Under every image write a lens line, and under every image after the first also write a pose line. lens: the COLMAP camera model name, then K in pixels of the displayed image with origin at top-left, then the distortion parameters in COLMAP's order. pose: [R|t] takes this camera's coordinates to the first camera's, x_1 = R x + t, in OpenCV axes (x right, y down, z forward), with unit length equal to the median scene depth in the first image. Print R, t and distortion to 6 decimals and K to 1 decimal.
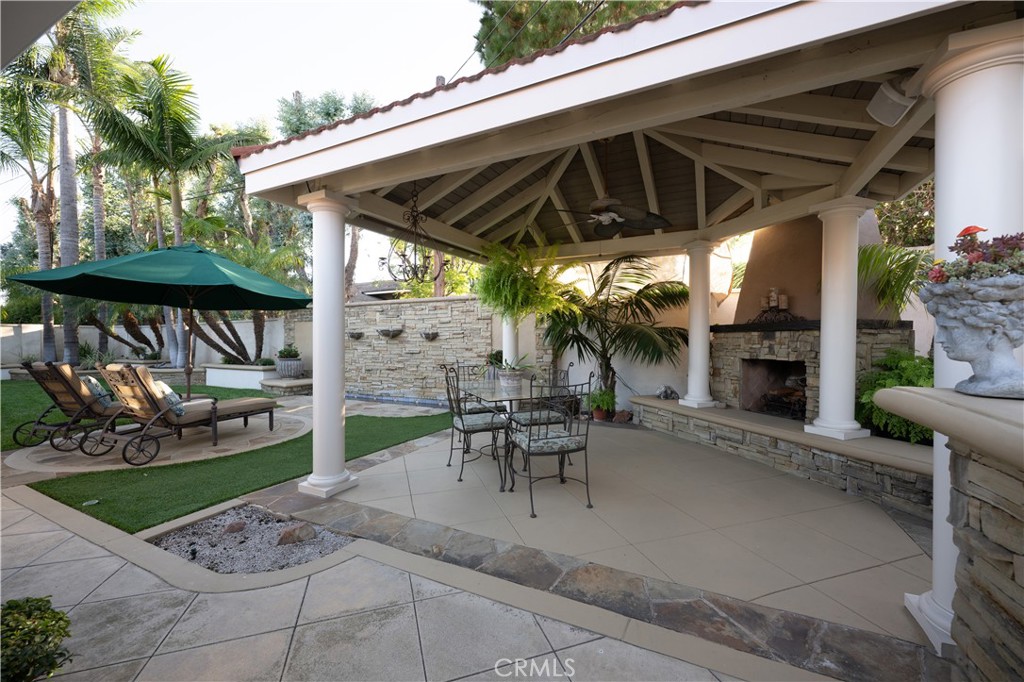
lens RADIAL K [[411.9, 0, 512.0], [0, 411.9, 341.0], [0, 0, 1]] dist [0.000581, 0.000134]
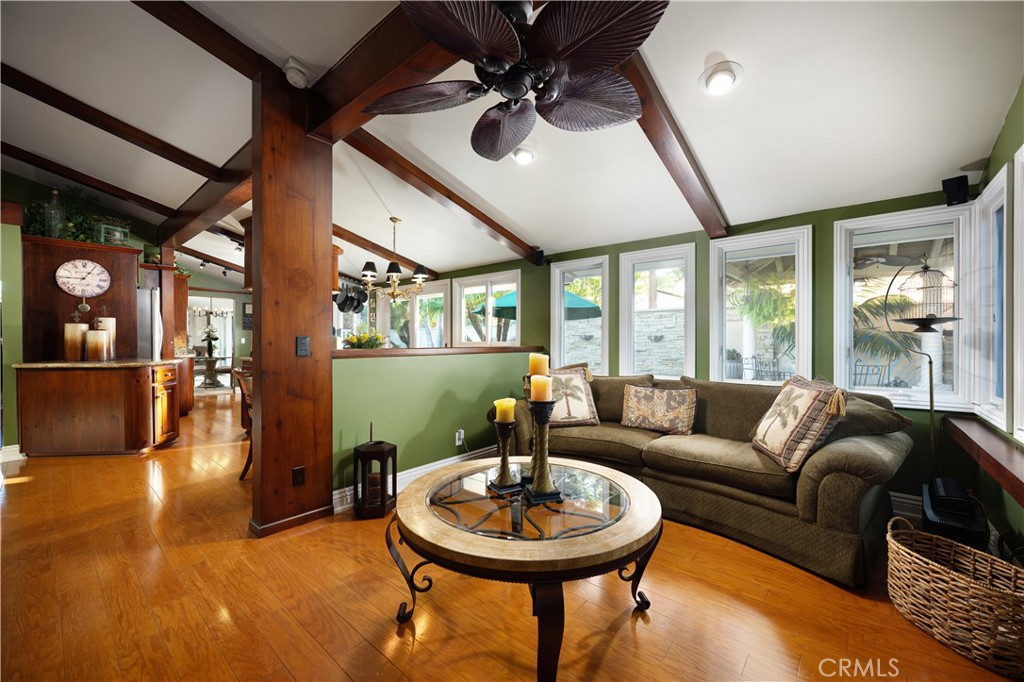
lens RADIAL K [[411.9, 0, 512.0], [0, 411.9, 341.0], [0, 0, 1]] dist [0.000581, 0.000134]
pose [[0.970640, 0.003109, -0.240518, -0.416815], [-0.004218, 0.999983, -0.004095, 0.006166], [0.240501, 0.004990, 0.970636, -0.477779]]
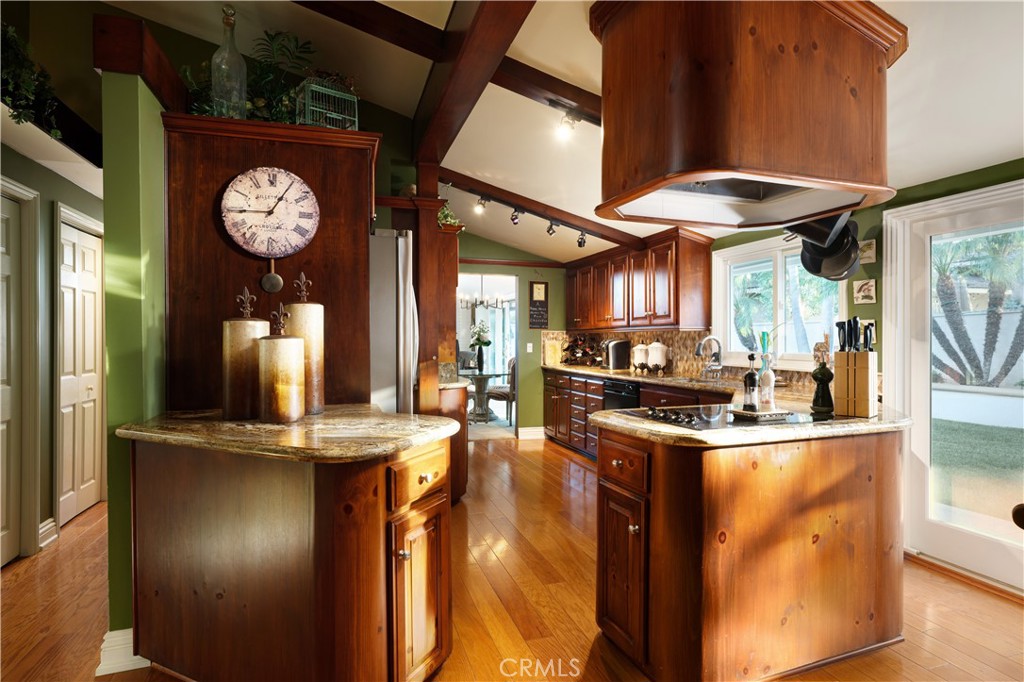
lens RADIAL K [[545.0, 0, 512.0], [0, 545.0, 341.0], [0, 0, 1]] dist [0.001010, -0.000024]
pose [[0.705769, 0.004835, -0.708426, -0.908008], [-0.006177, 0.999981, 0.000671, -0.010345], [0.708416, 0.003903, 0.705785, -0.117545]]
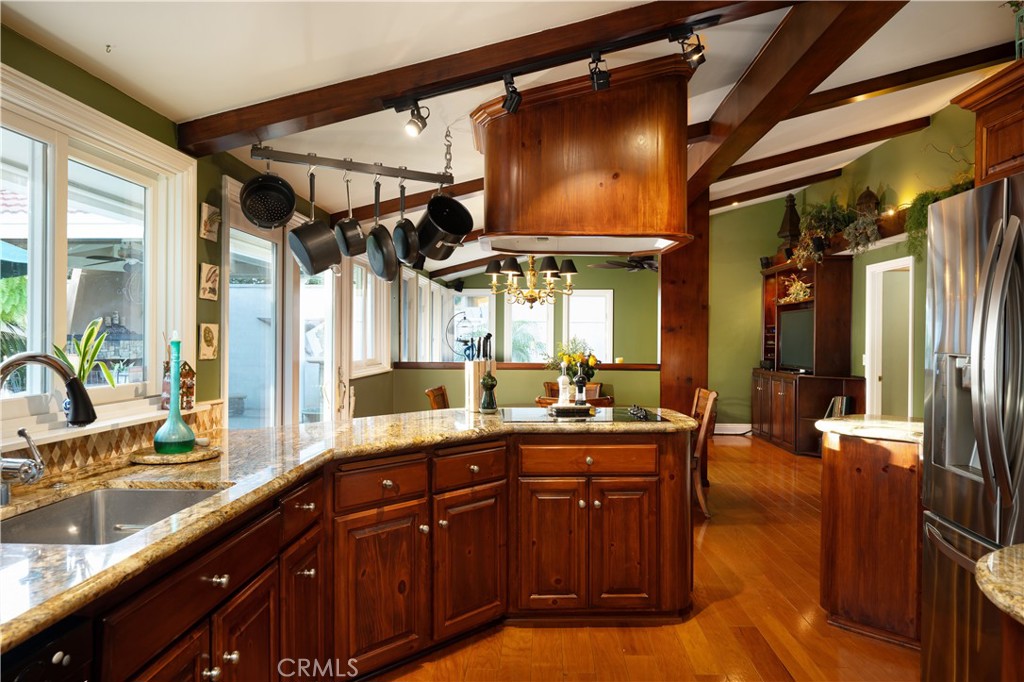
lens RADIAL K [[685.4, 0, 512.0], [0, 685.4, 341.0], [0, 0, 1]] dist [0.000180, 0.000149]
pose [[-0.415131, -0.005208, 0.909747, -1.503771], [-0.000469, 0.999985, 0.005511, -0.023610], [-0.909761, 0.001861, -0.415127, 0.481441]]
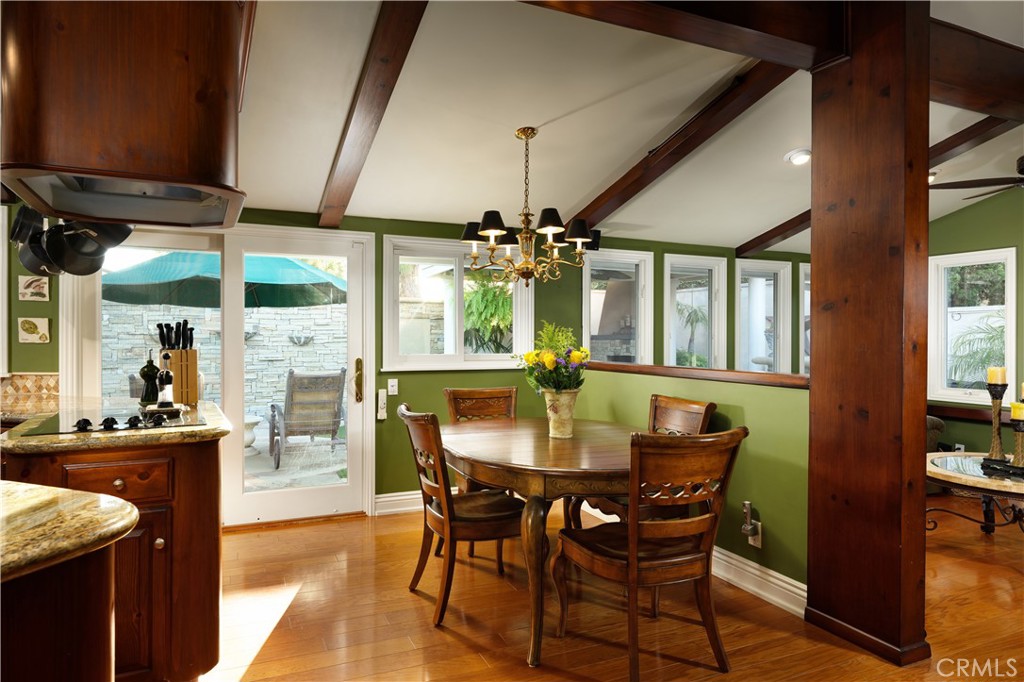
lens RADIAL K [[626.0, 0, 512.0], [0, 626.0, 341.0], [0, 0, 1]] dist [-0.001587, -0.000561]
pose [[0.623100, 0.000078, 0.782142, -1.206059], [0.001019, 0.999999, -0.000911, -0.010467], [-0.782142, 0.001365, 0.623099, -0.200620]]
